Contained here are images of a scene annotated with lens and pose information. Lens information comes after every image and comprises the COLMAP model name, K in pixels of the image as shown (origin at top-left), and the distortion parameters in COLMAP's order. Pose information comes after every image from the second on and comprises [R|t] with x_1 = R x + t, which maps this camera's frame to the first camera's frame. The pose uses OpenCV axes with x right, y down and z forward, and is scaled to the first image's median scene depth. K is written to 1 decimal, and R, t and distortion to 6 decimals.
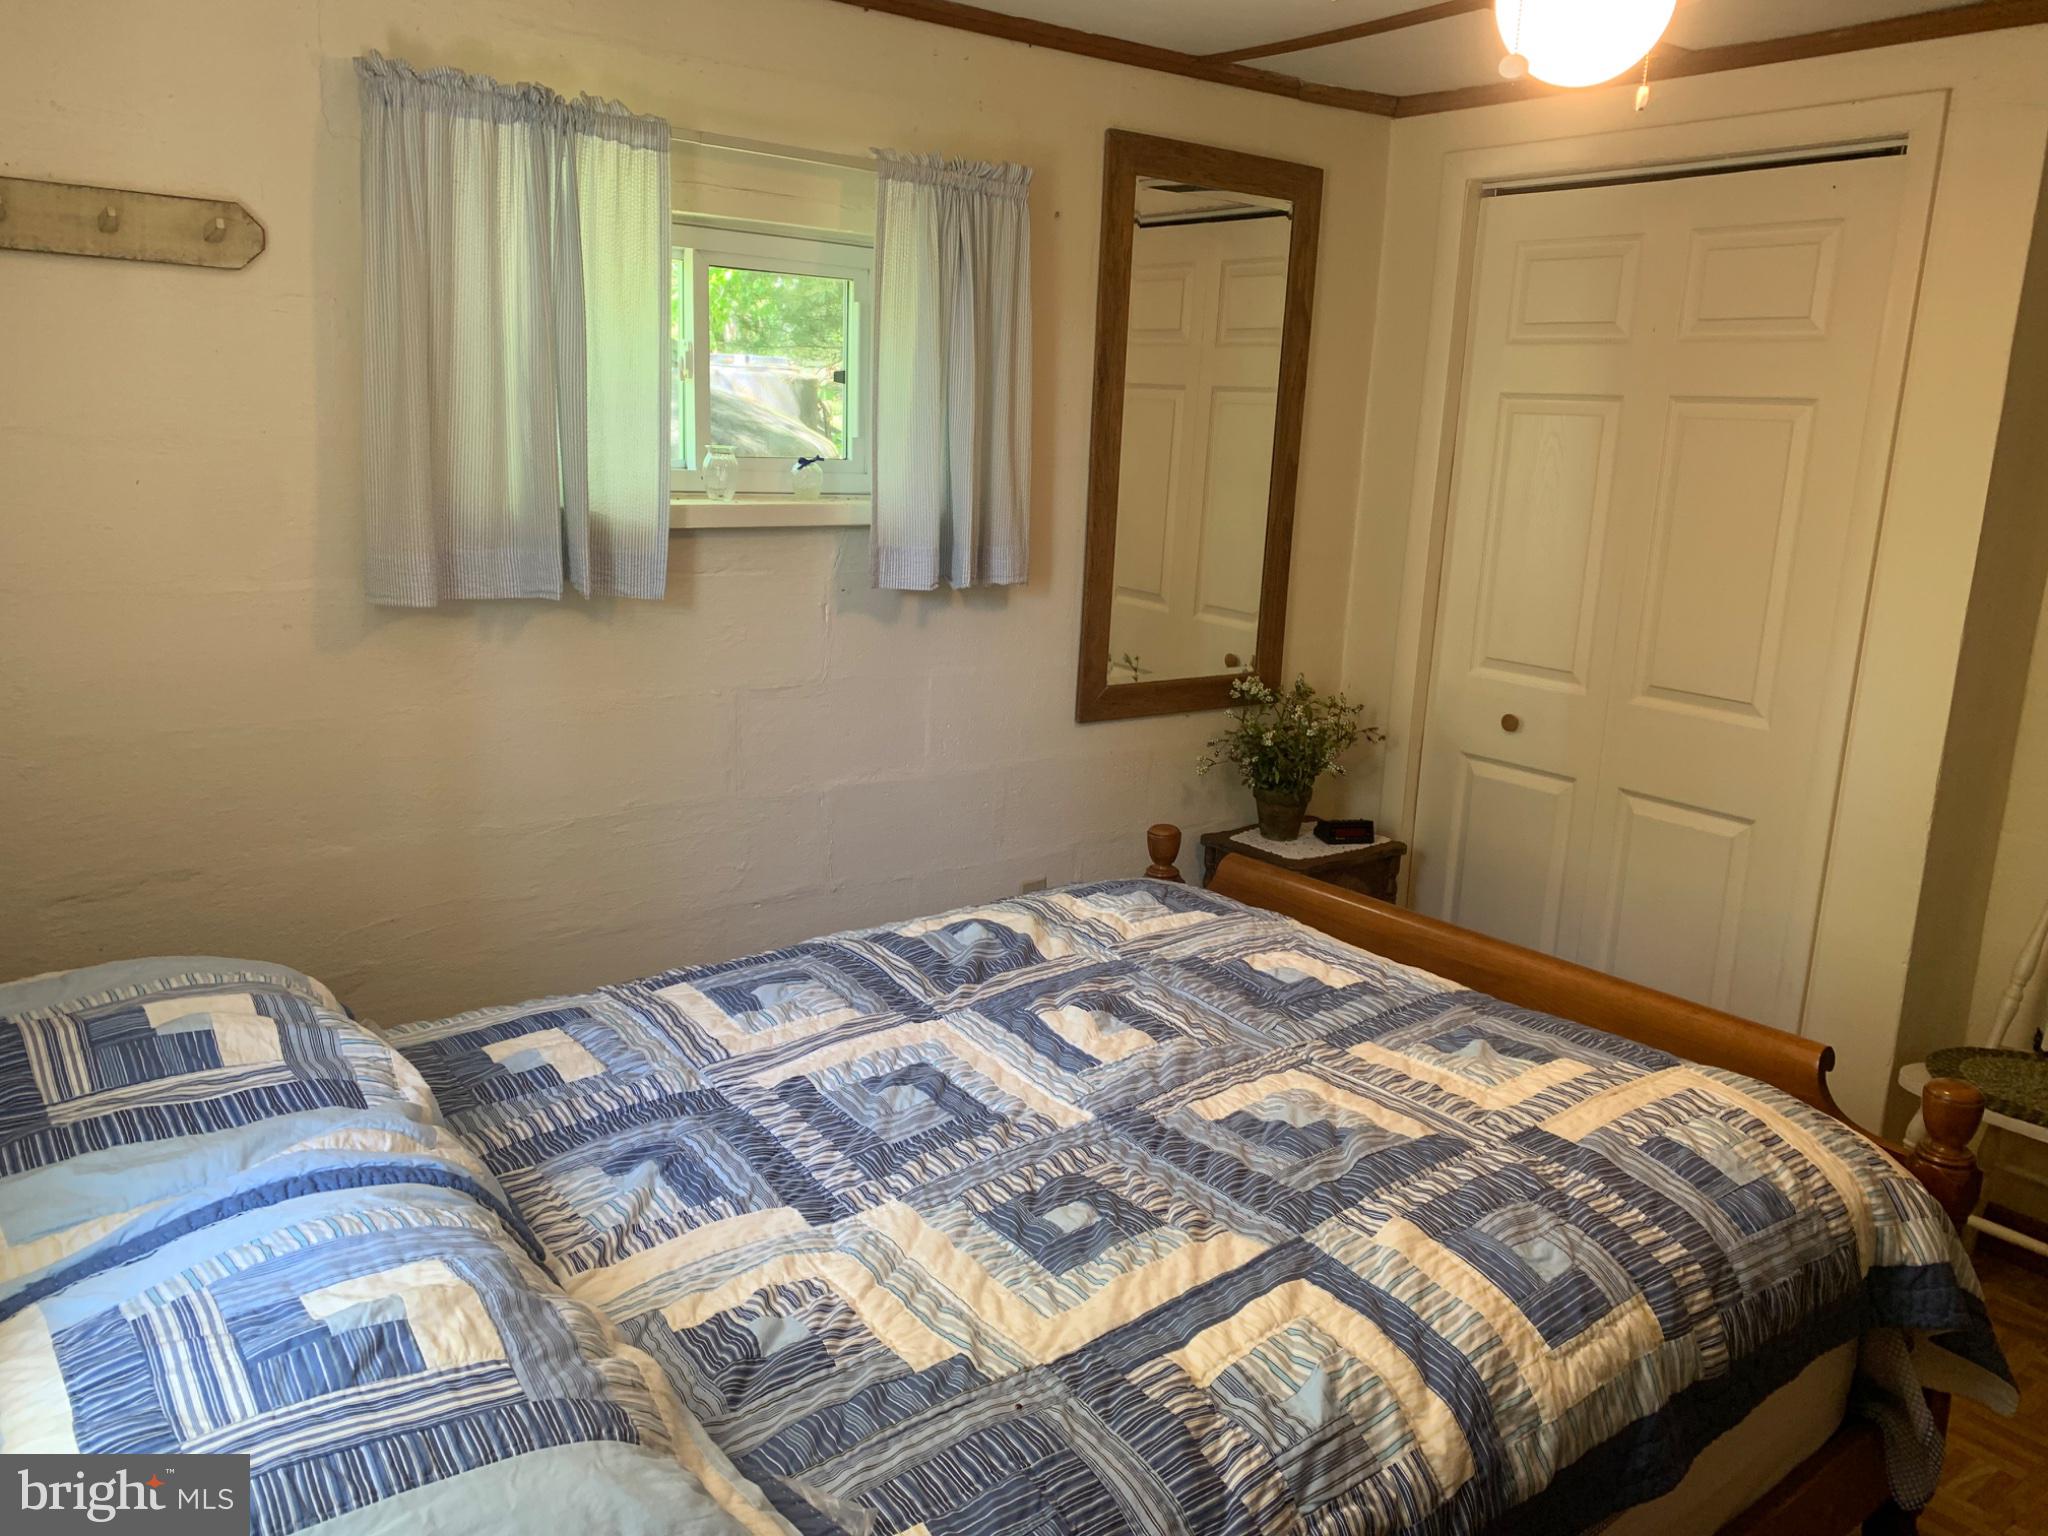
lens RADIAL K [[1597.2, 0, 1034.3], [0, 1597.2, 756.2], [0, 0, 1]] dist [0.112879, -0.153350]
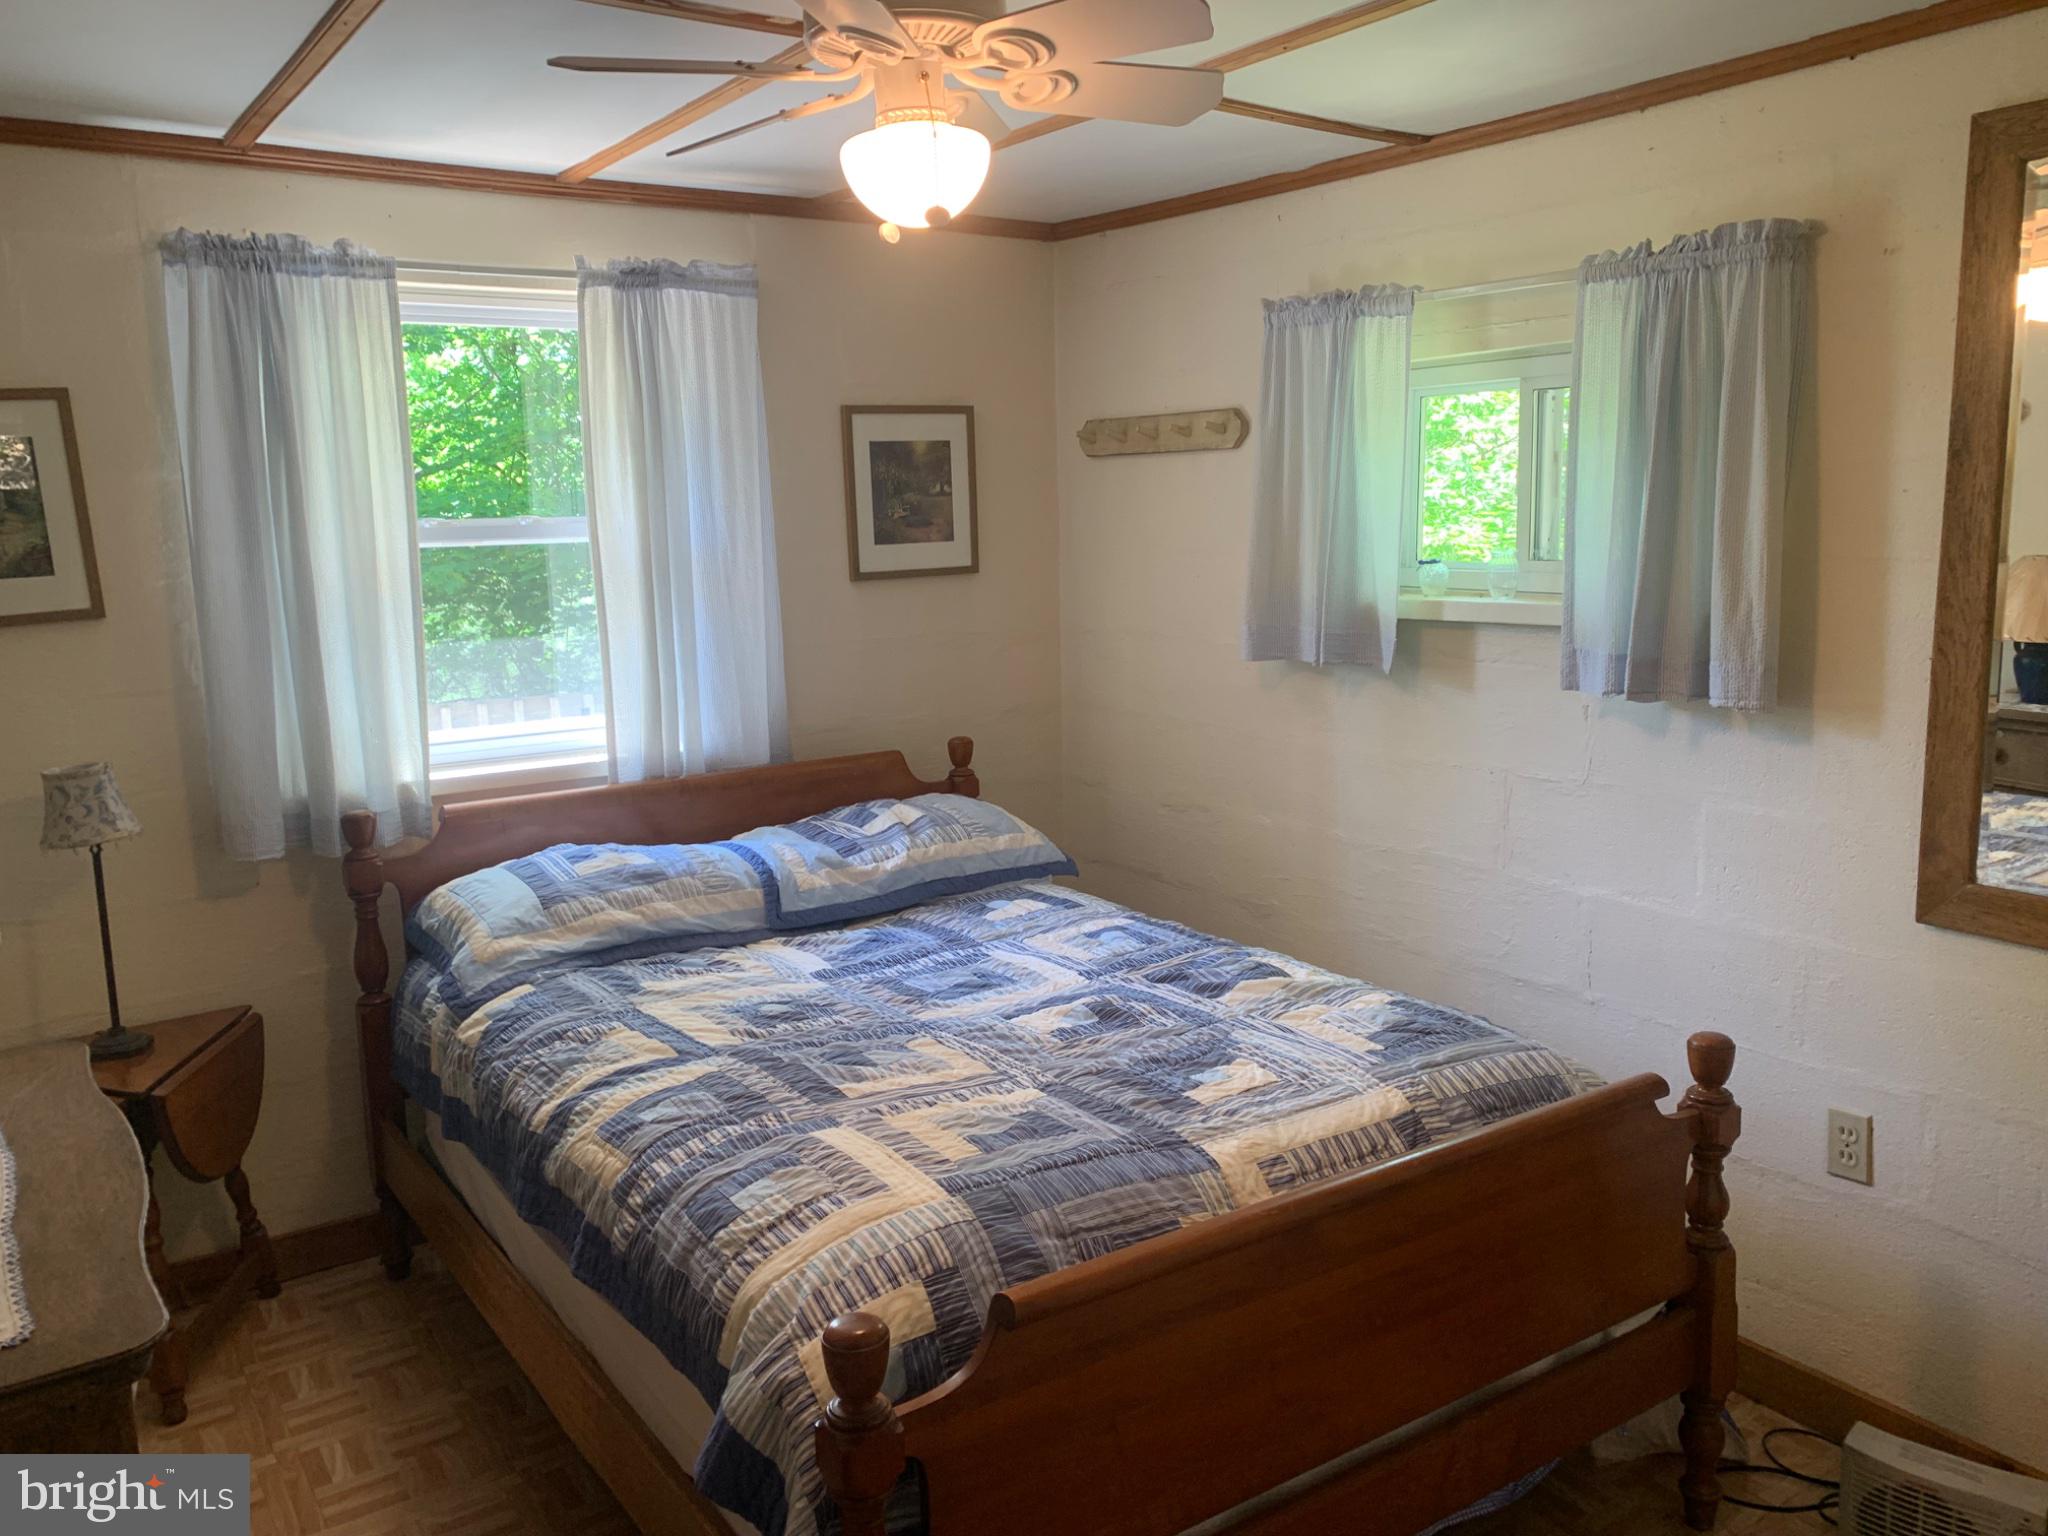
lens RADIAL K [[1597.2, 0, 1034.3], [0, 1597.2, 756.2], [0, 0, 1]] dist [0.112879, -0.153350]
pose [[-0.083834, 0.115130, -0.989807, 1.220557], [-0.195388, 0.972122, 0.129622, -0.174452], [0.977136, 0.204263, -0.059002, 1.002352]]
